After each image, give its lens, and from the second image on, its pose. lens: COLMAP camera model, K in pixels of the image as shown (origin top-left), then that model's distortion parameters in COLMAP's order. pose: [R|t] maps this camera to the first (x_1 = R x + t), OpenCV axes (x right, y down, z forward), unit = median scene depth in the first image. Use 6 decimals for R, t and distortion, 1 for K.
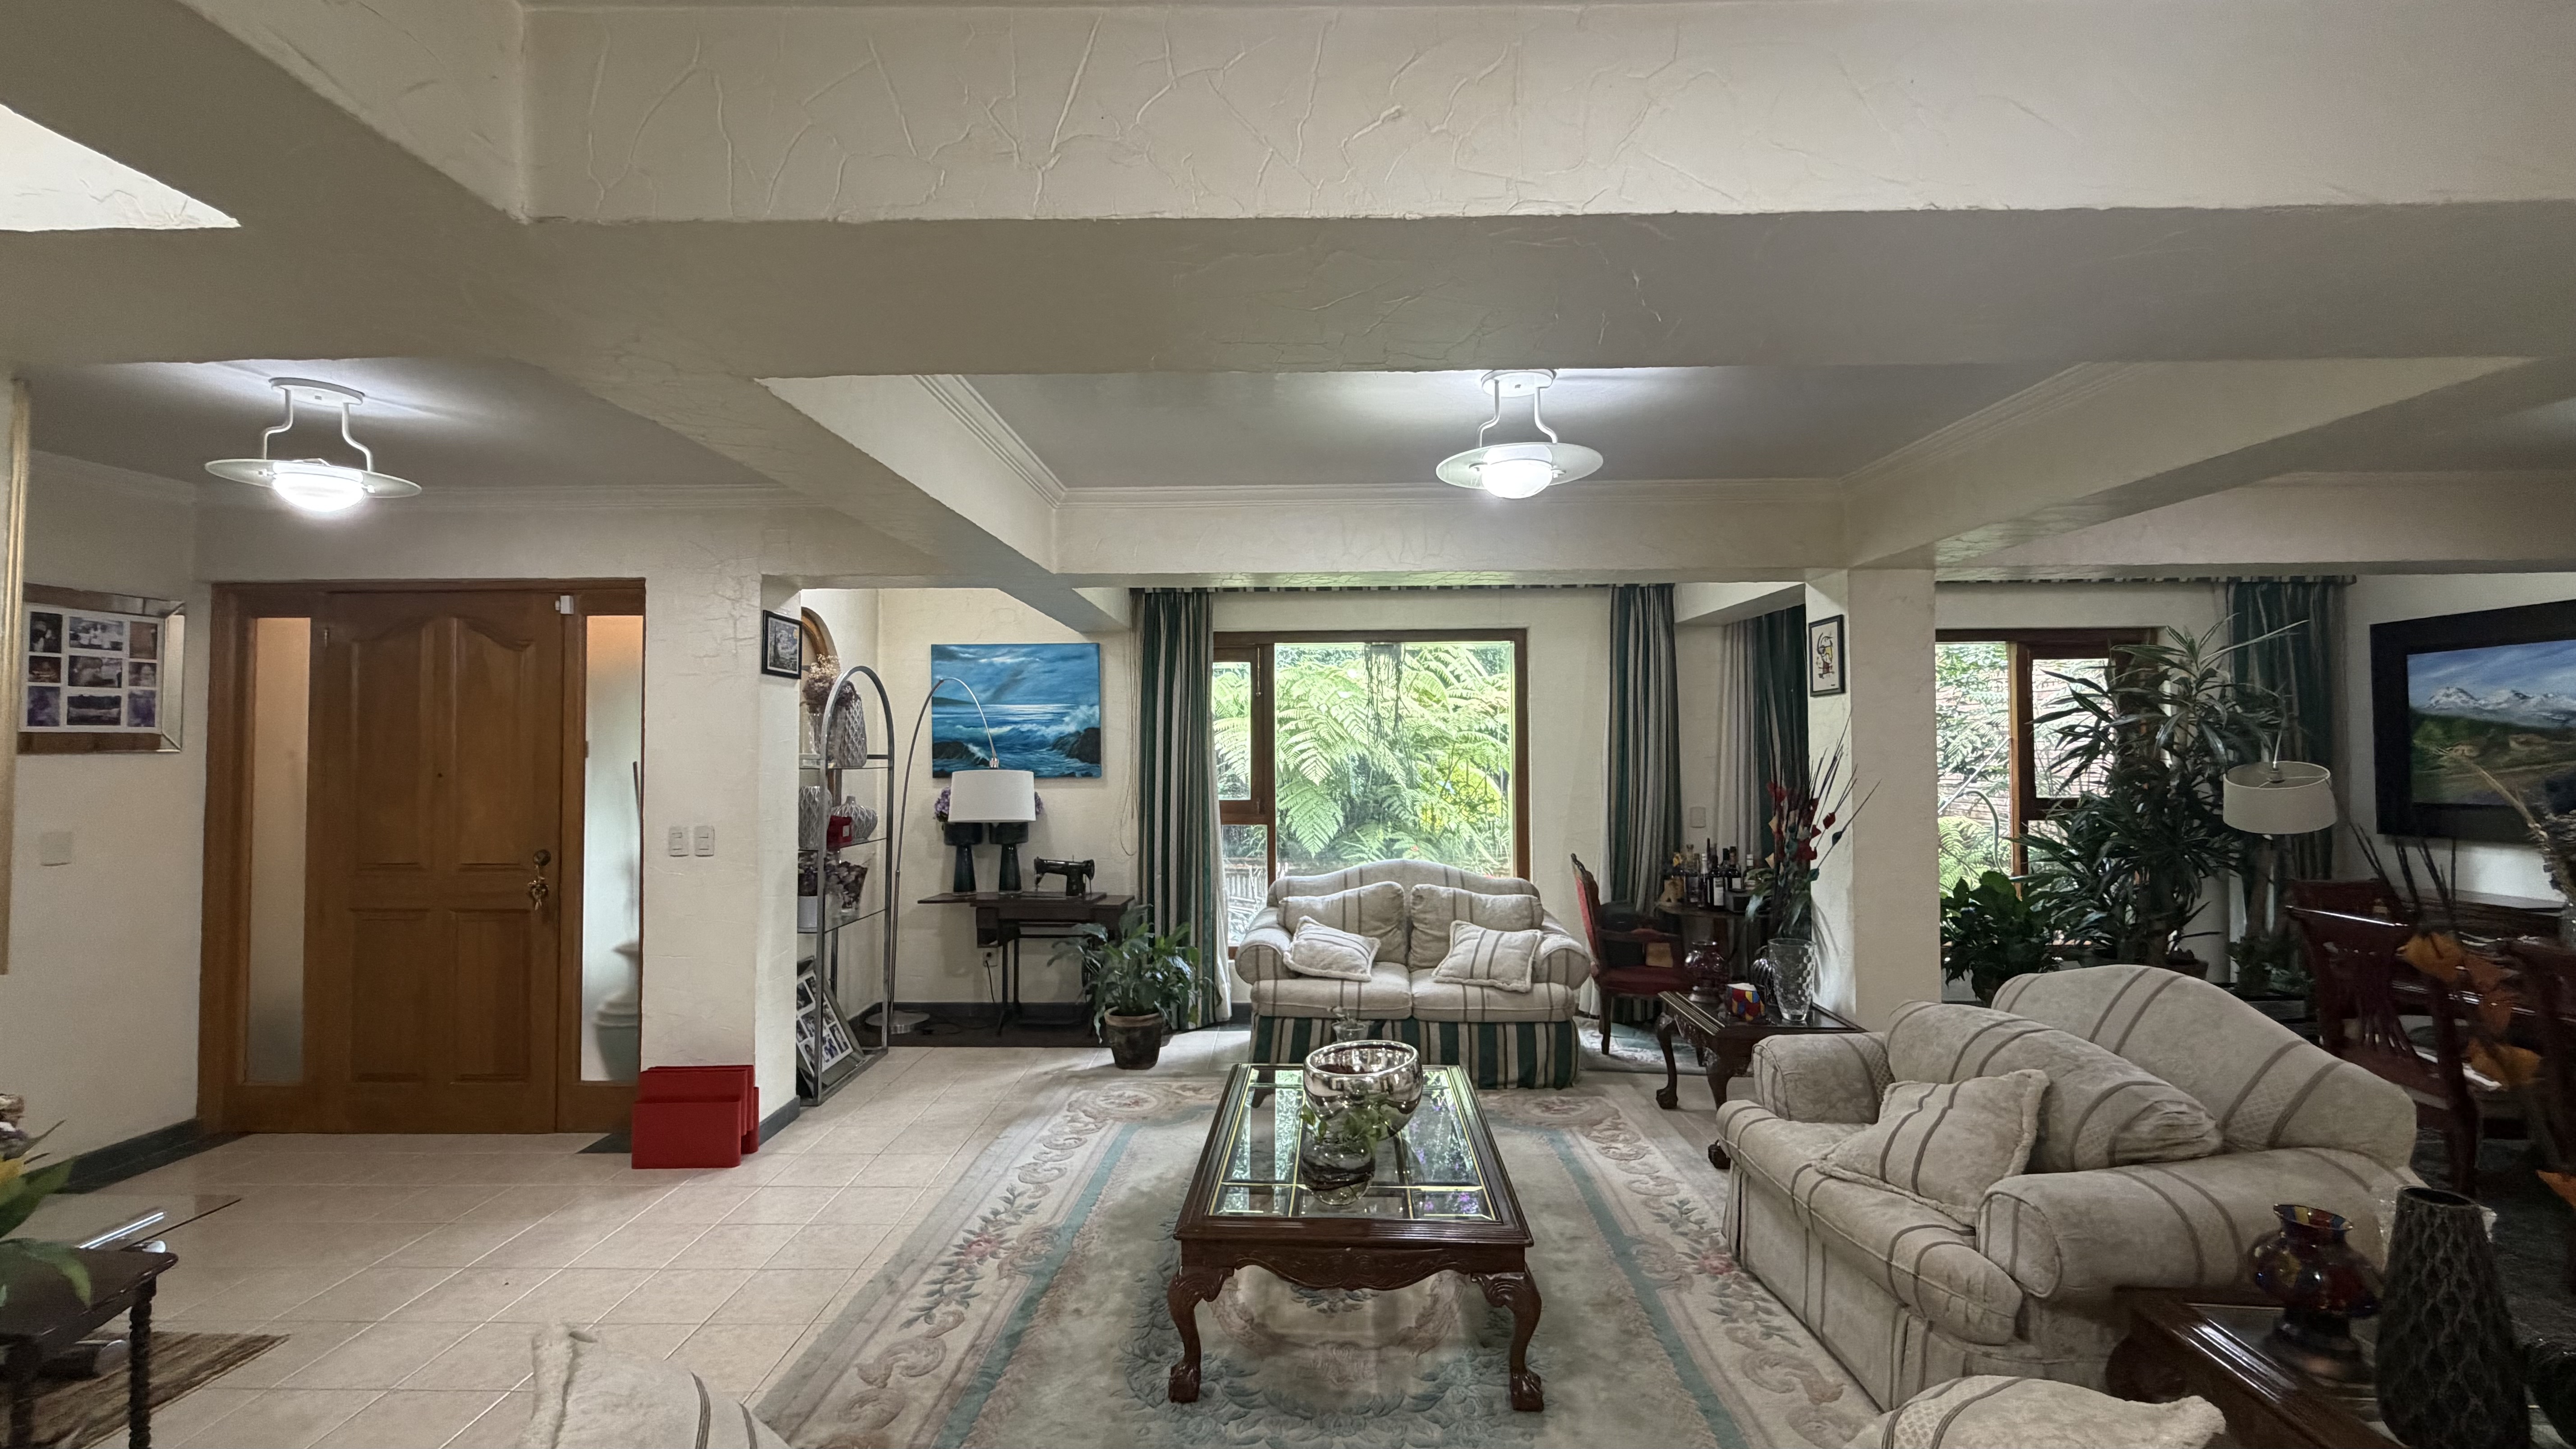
lens RADIAL K [[1038.2, 0, 1288.0], [0, 1038.2, 724.5], [0, 0, 1]] dist [-0.000823, -0.000155]
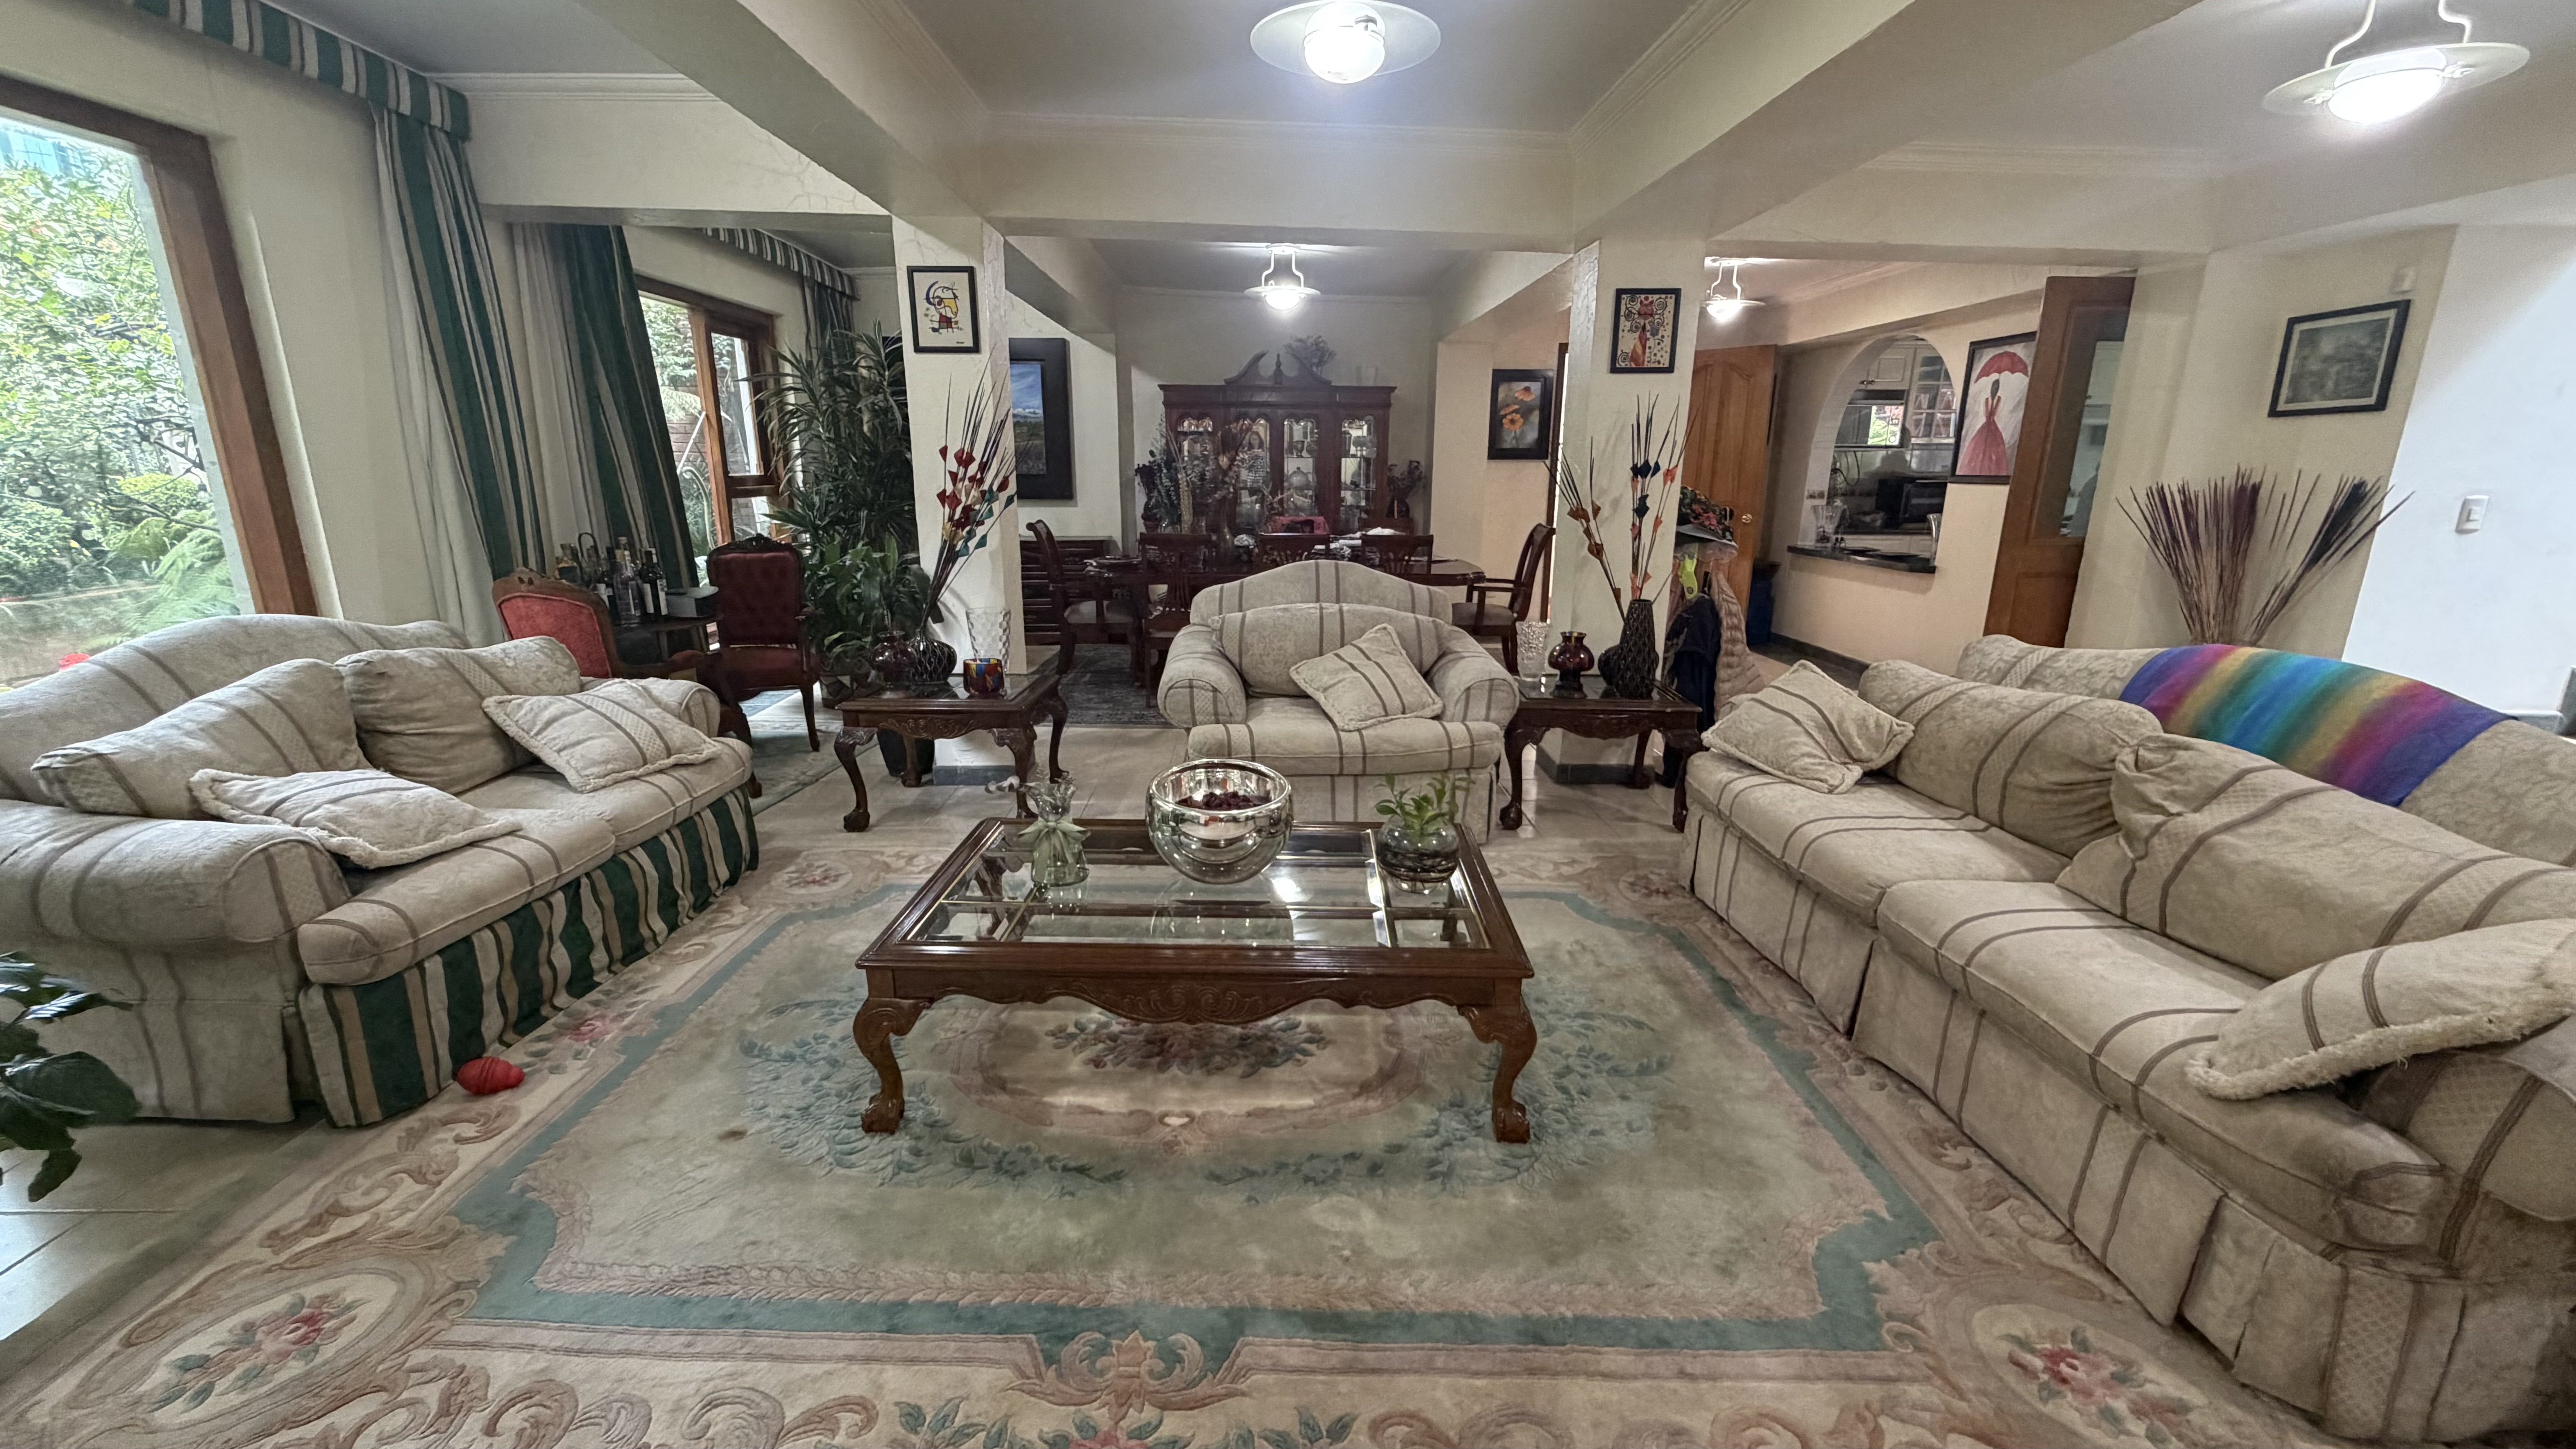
lens RADIAL K [[1038.2, 0, 1288.0], [0, 1038.2, 724.5], [0, 0, 1]] dist [-0.000823, -0.000155]
pose [[-0.042345, -0.244527, 0.968717, -0.333020], [-0.040925, 0.969198, 0.242860, 0.038854], [-0.998265, -0.029360, -0.051048, 0.482204]]
